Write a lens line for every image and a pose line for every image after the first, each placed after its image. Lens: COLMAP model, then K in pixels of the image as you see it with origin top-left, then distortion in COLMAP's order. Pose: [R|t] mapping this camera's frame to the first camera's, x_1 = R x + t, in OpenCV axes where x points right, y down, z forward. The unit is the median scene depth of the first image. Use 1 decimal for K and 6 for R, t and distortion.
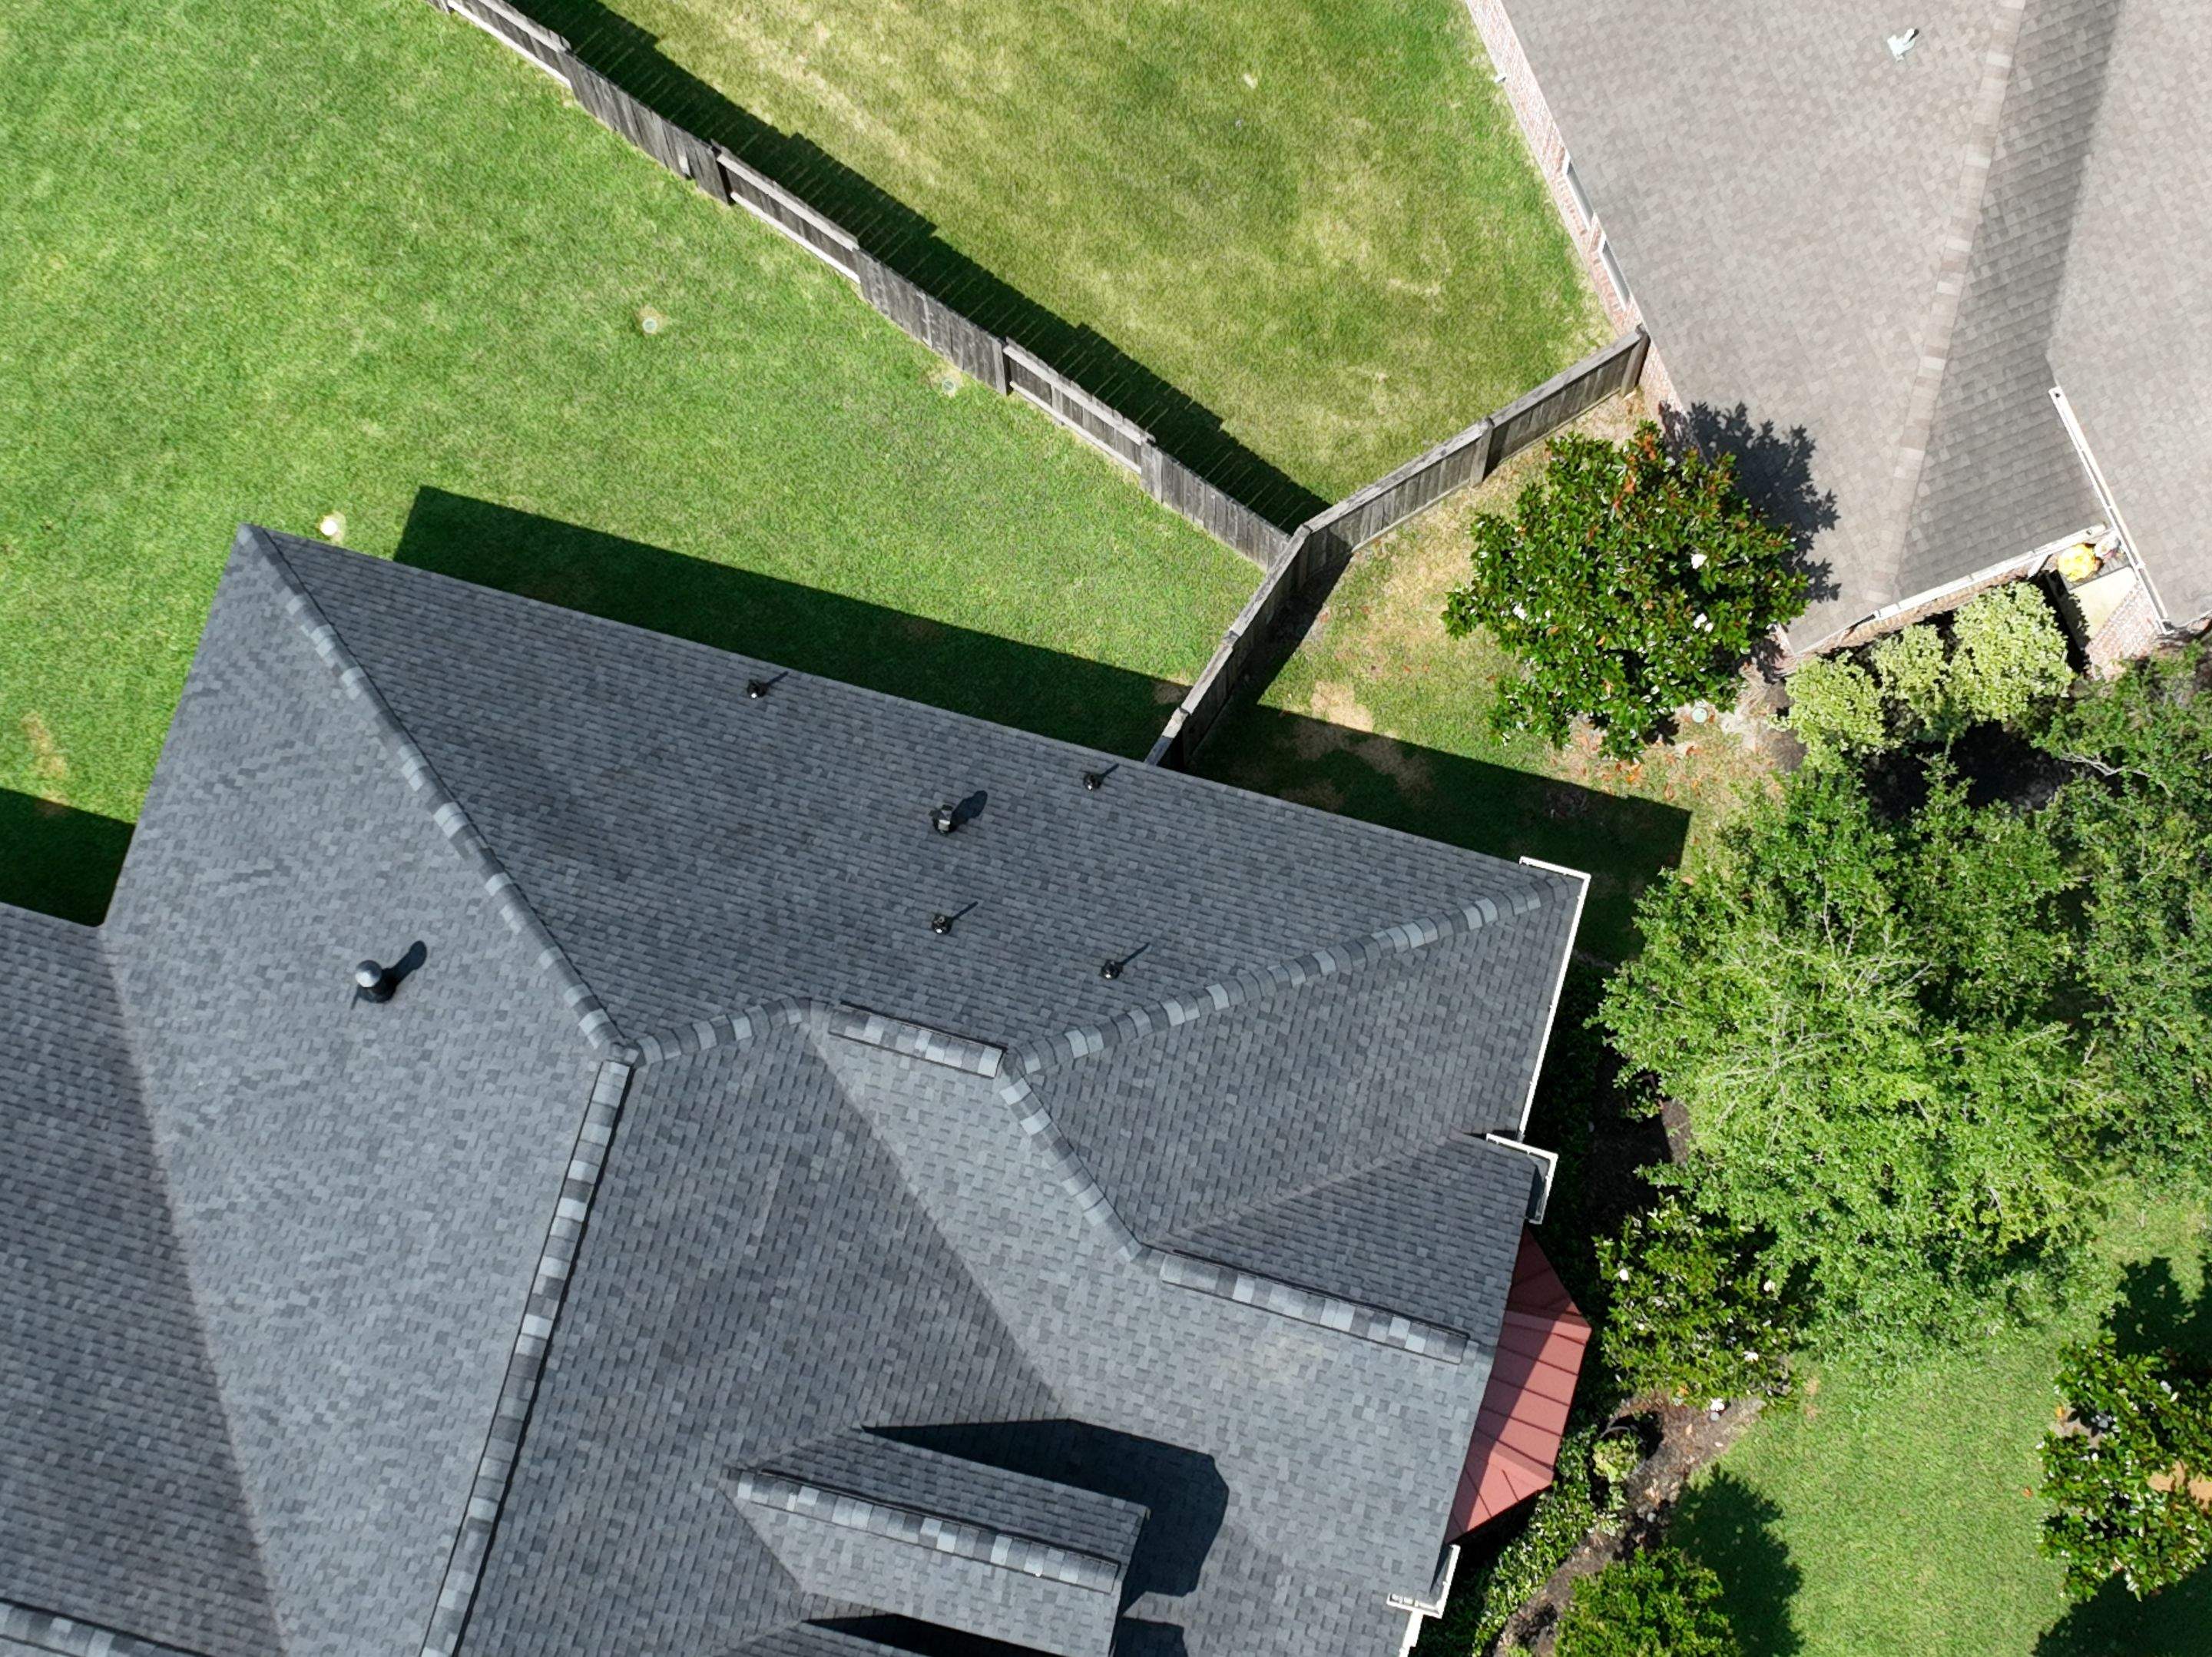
lens RADIAL K [[4280.9, 0, 1166.5], [0, 4280.9, 805.8], [0, 0, 1]] dist [0.016469, -0.131639]
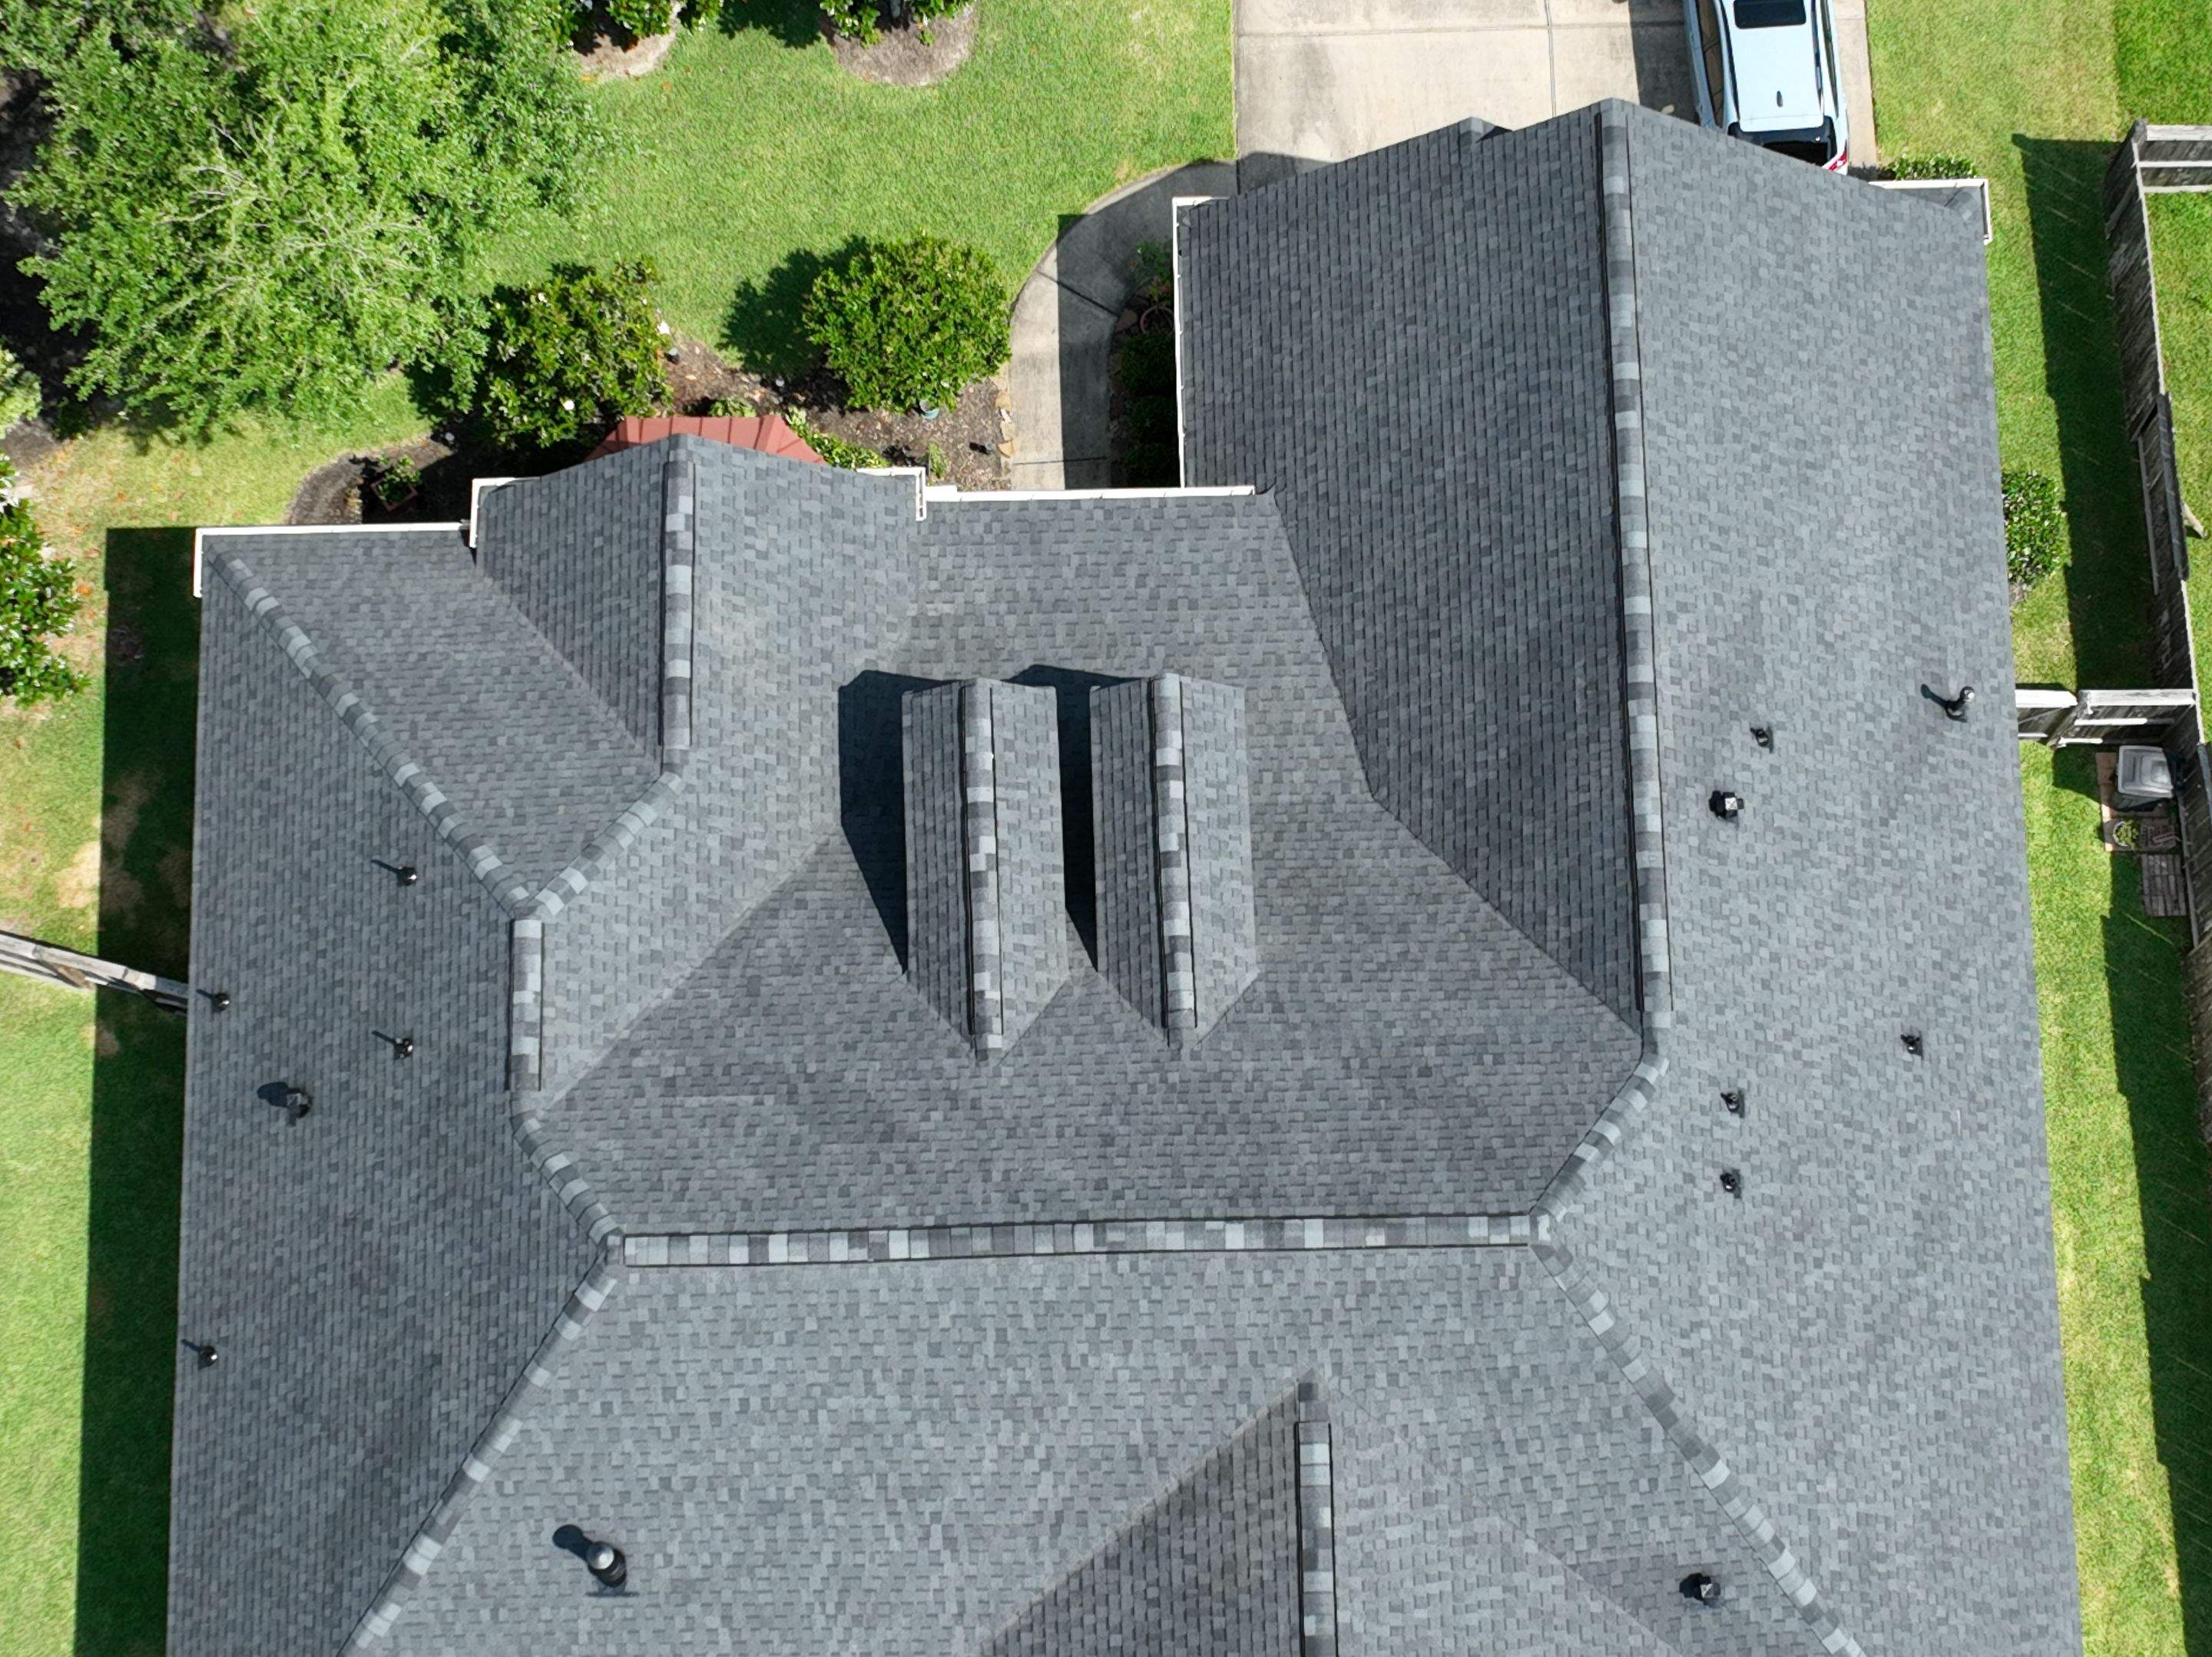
lens RADIAL K [[4280.9, 0, 1166.5], [0, 4280.9, 805.8], [0, 0, 1]] dist [0.016469, -0.131639]
pose [[-0.287232, -0.929014, 0.233306, -0.273422], [0.931795, -0.214565, 0.292780, -0.083504], [-0.221937, 0.301489, 0.927280, 0.016612]]
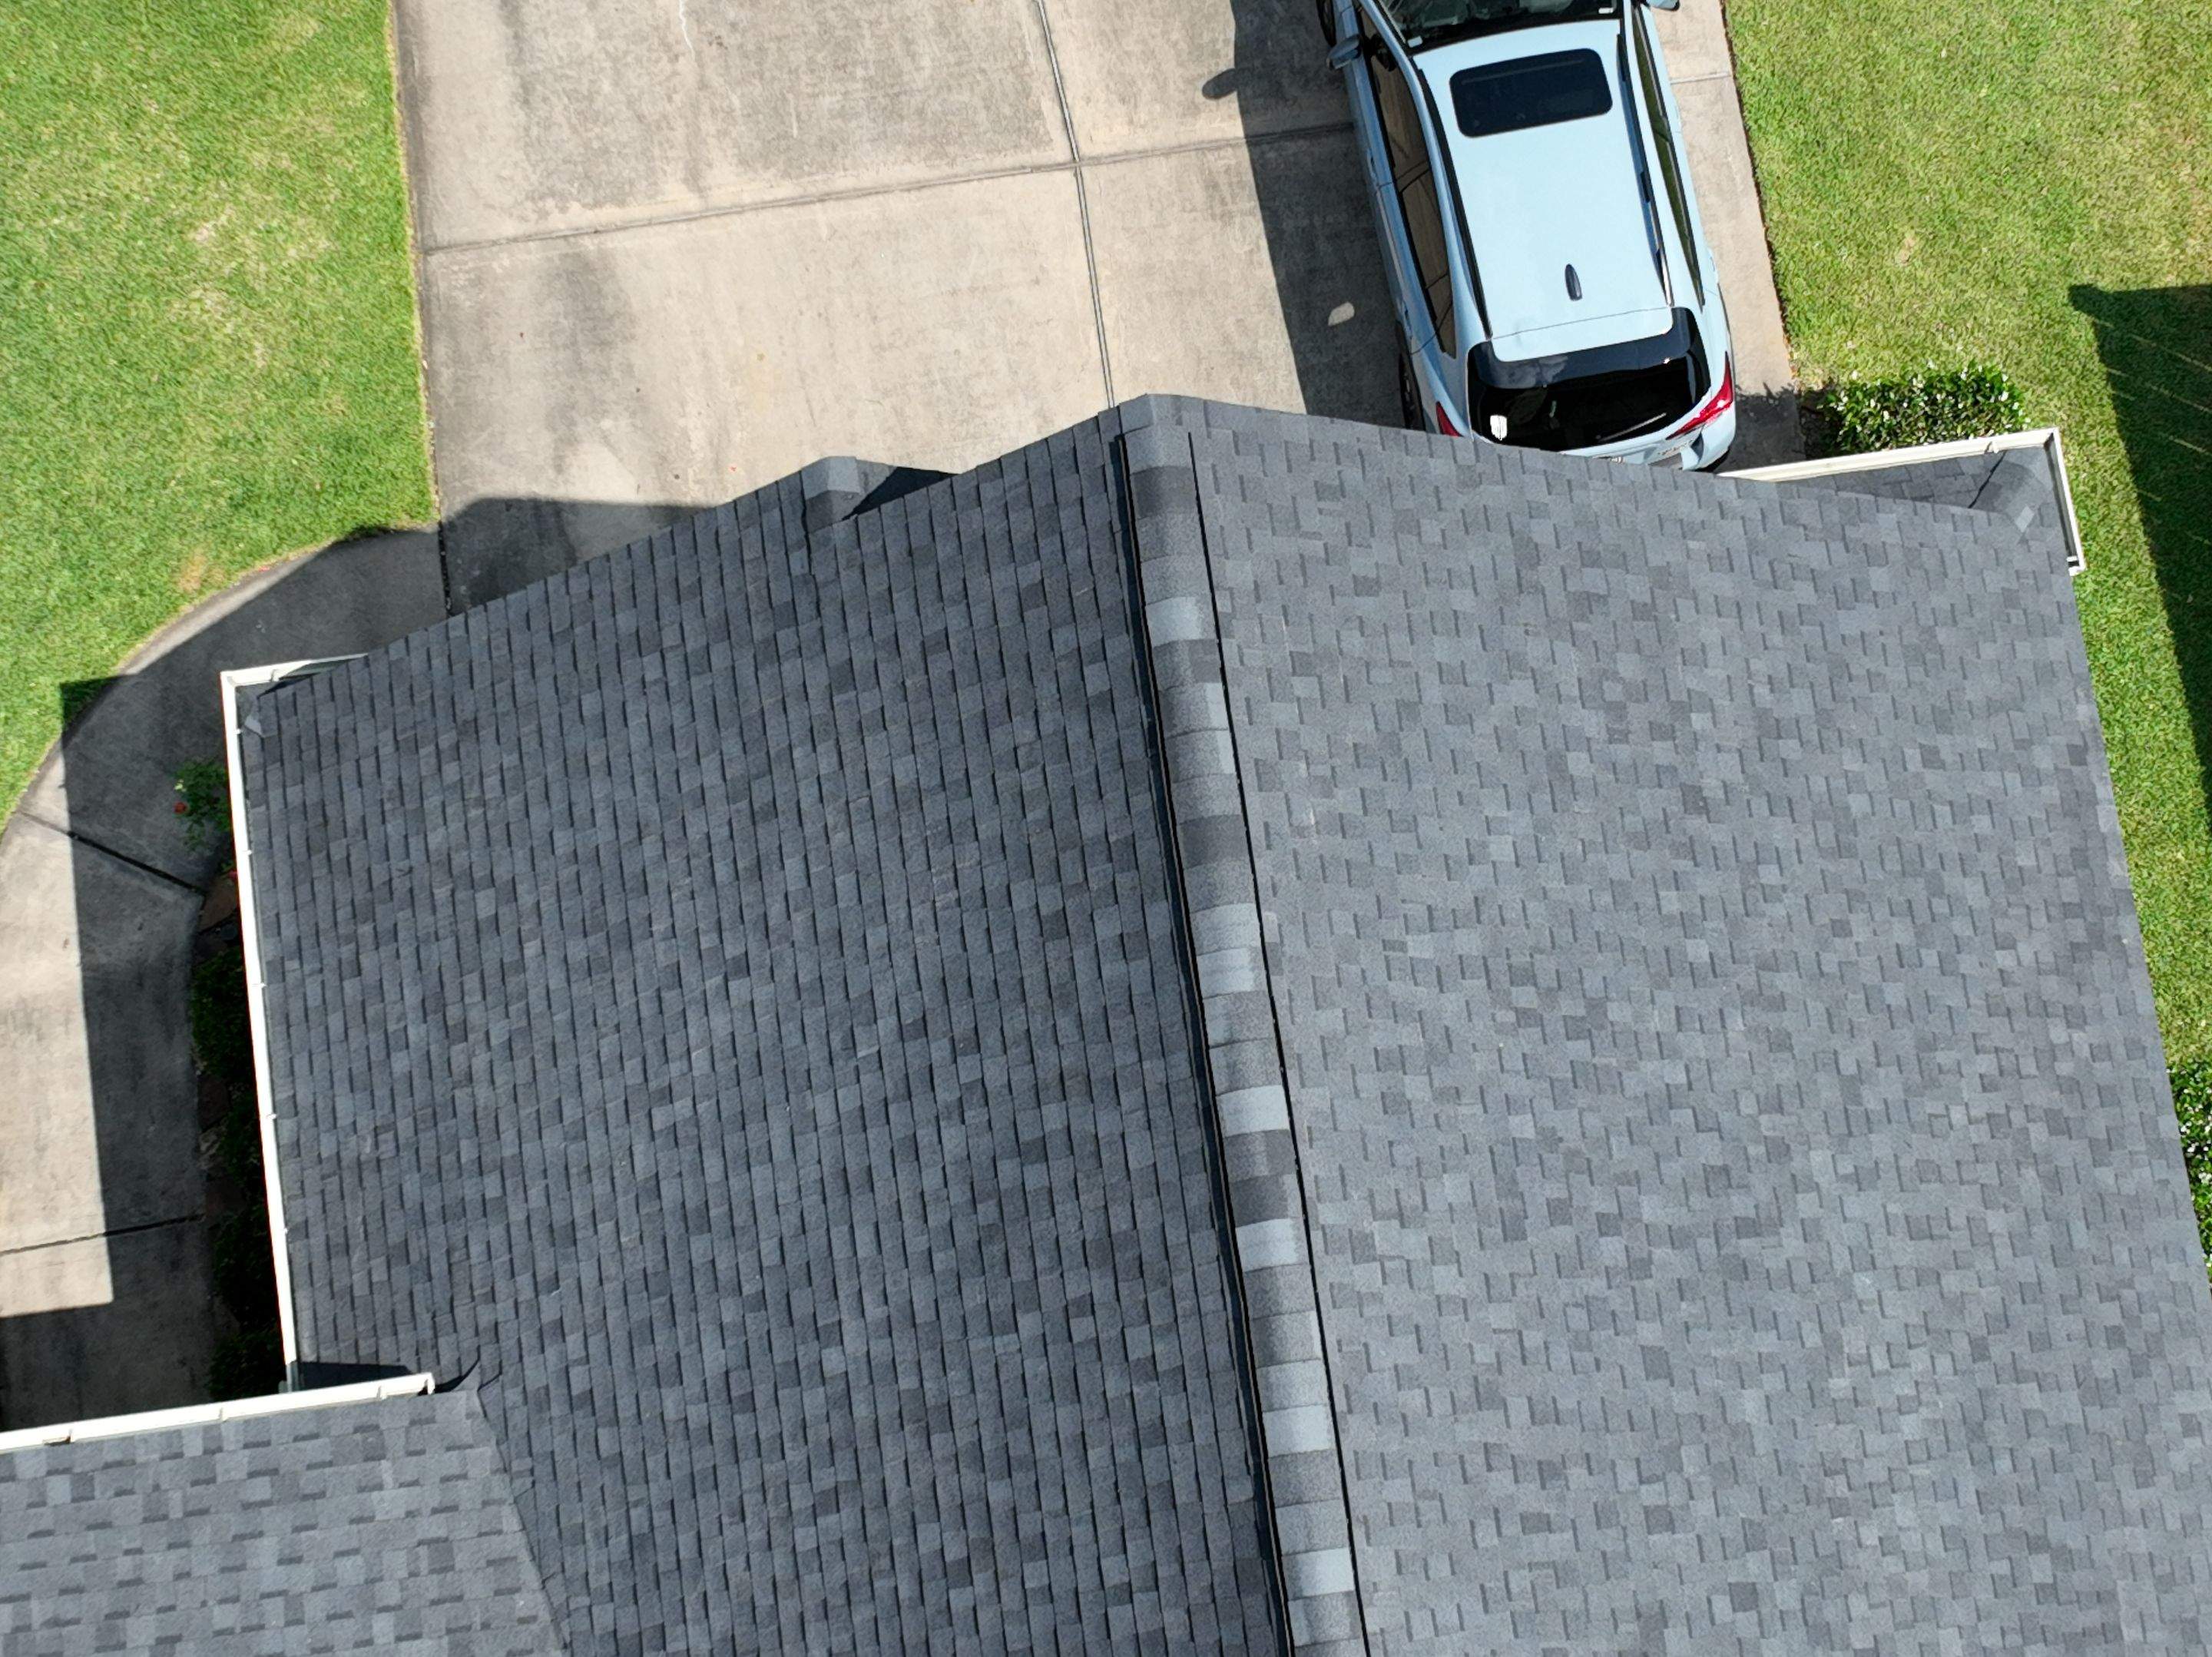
lens RADIAL K [[4325.7, 0, 1171.5], [0, 4325.7, 802.0], [0, 0, 1]] dist [0.016103, -0.018696]
pose [[-0.395021, -0.890719, 0.224898, -0.041287], [0.893573, -0.315703, 0.319153, 0.203377], [-0.213275, 0.327035, 0.920631, 0.514081]]
